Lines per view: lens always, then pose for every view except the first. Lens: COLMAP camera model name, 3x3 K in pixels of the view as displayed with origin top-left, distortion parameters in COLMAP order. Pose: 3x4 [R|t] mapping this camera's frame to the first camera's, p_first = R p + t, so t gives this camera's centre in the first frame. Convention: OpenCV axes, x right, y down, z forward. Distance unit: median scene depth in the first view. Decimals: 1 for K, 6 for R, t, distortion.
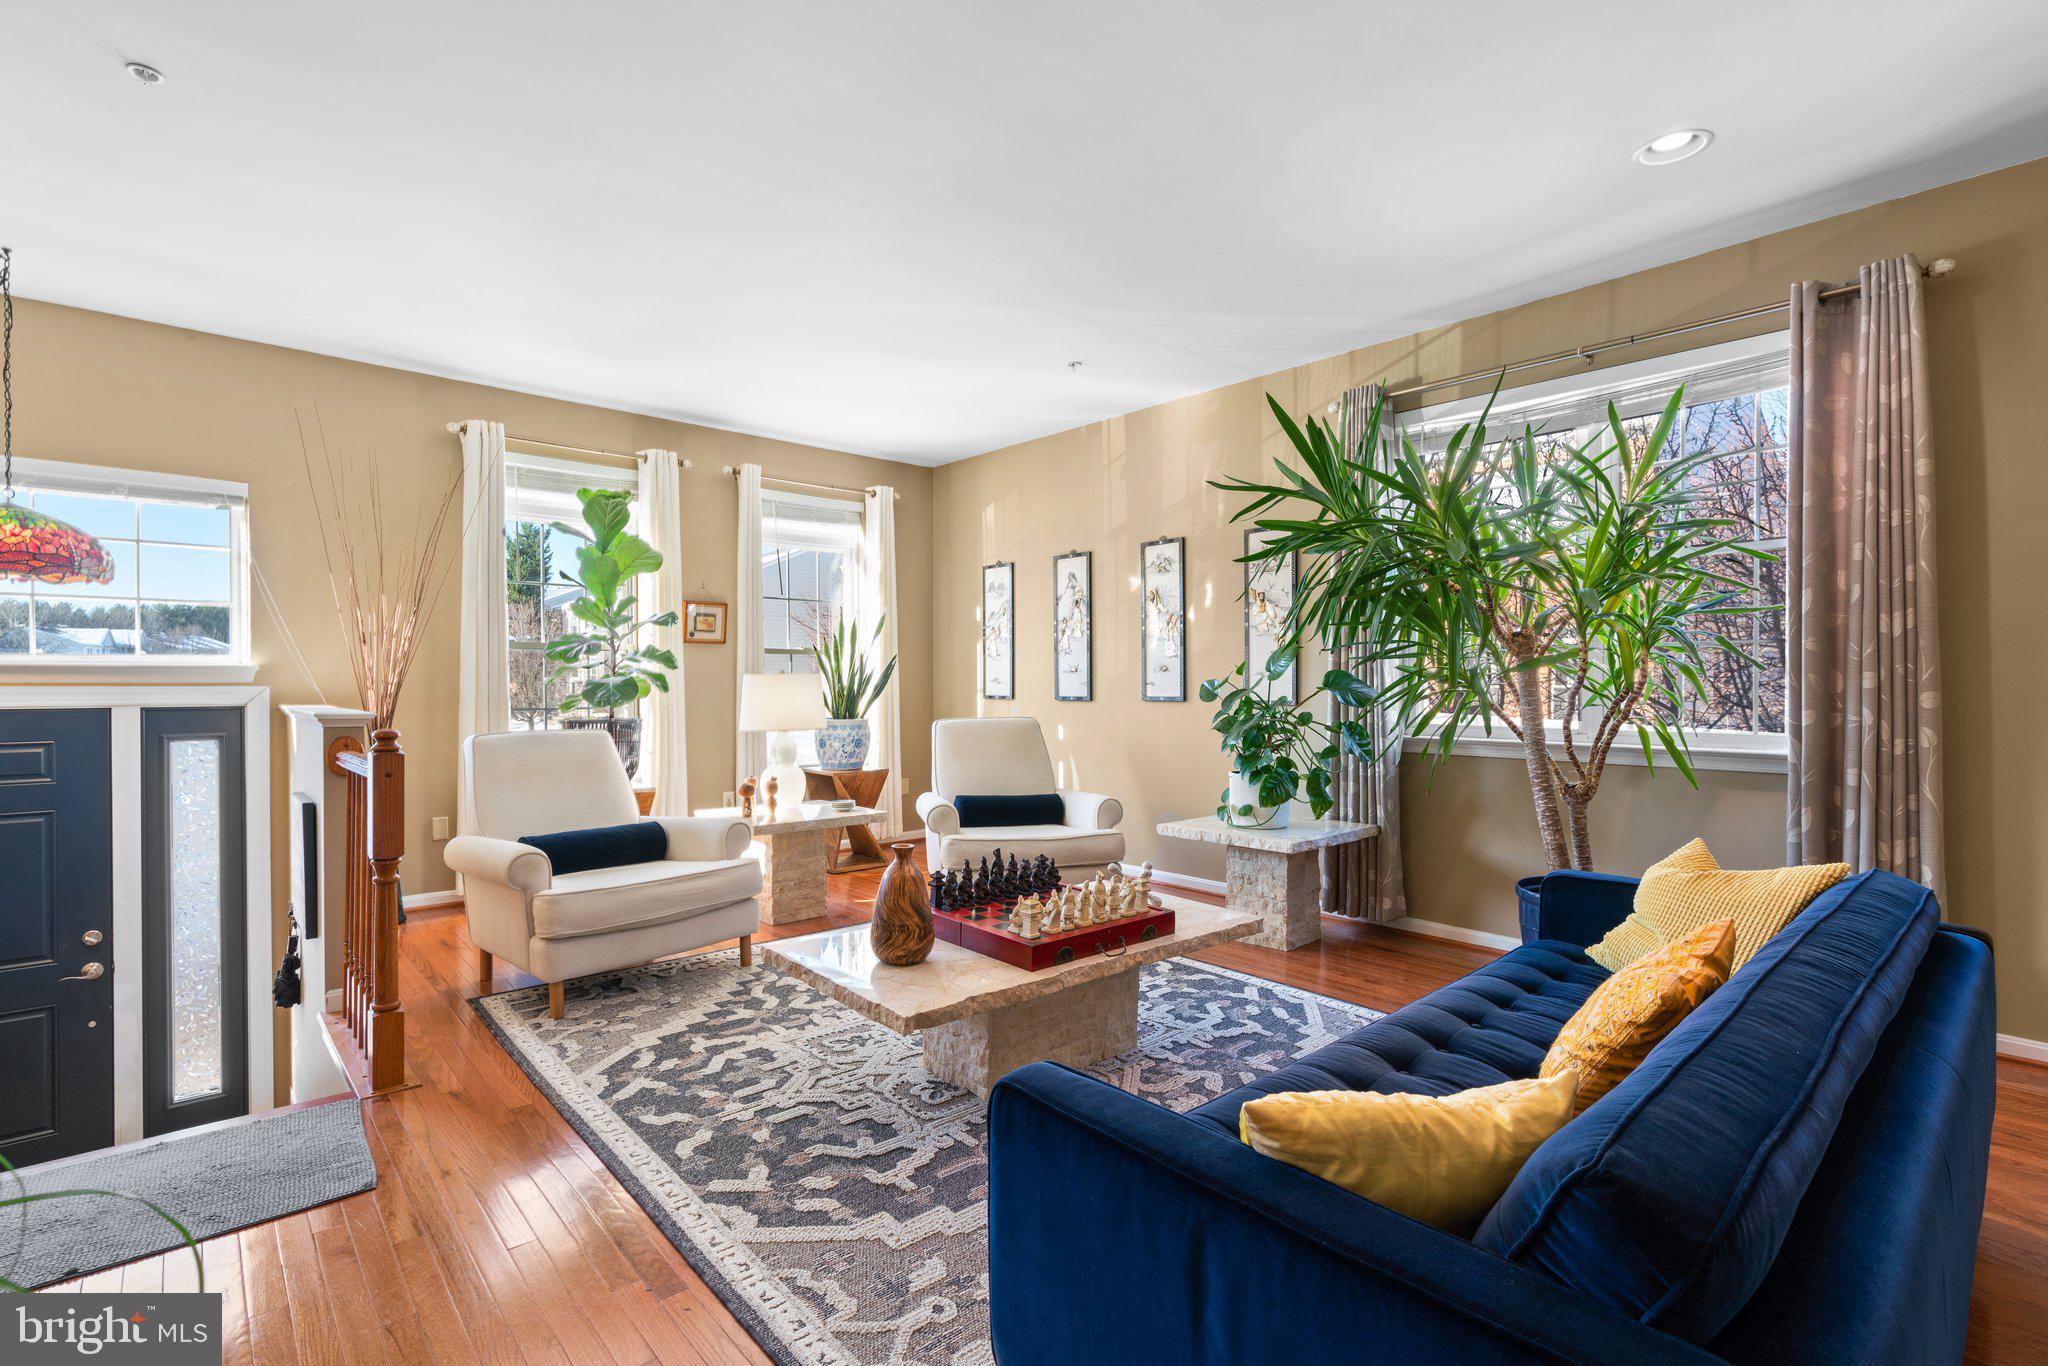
lens RADIAL K [[929.0, 0, 1021.7], [0, 929.0, 693.0], [0, 0, 1]] dist [-0.003393, 0.000018]
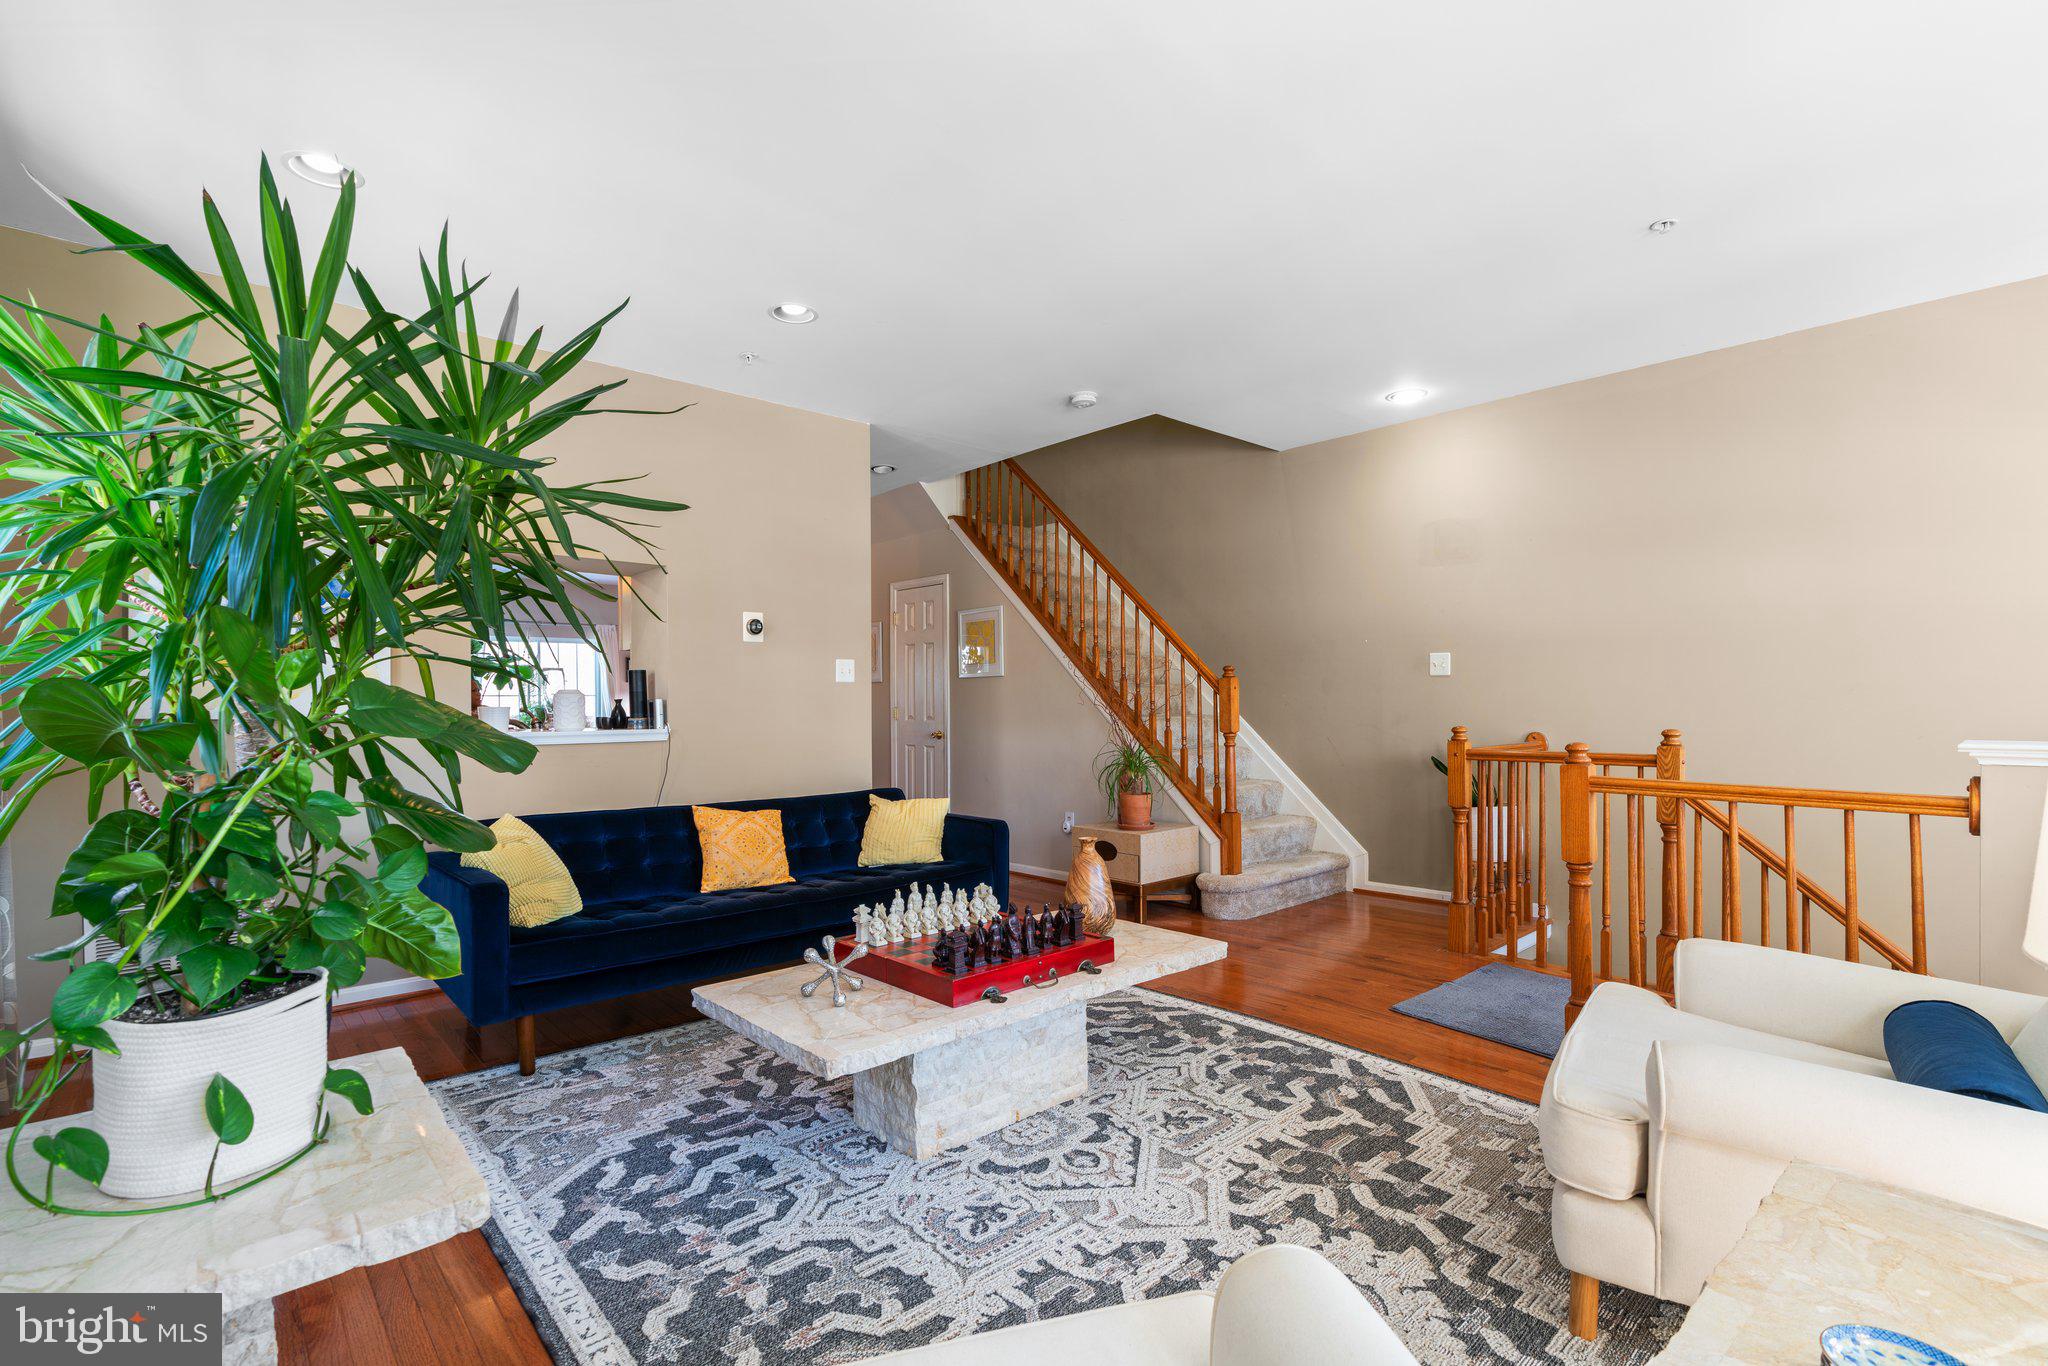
lens RADIAL K [[929.0, 0, 1021.7], [0, 929.0, 693.0], [0, 0, 1]] dist [-0.003393, 0.000018]
pose [[-0.999976, 0.006927, -0.000131, -0.037512], [0.006927, 0.999976, 0.000850, -0.023774], [0.000137, 0.000849, -1.000000, 1.928321]]
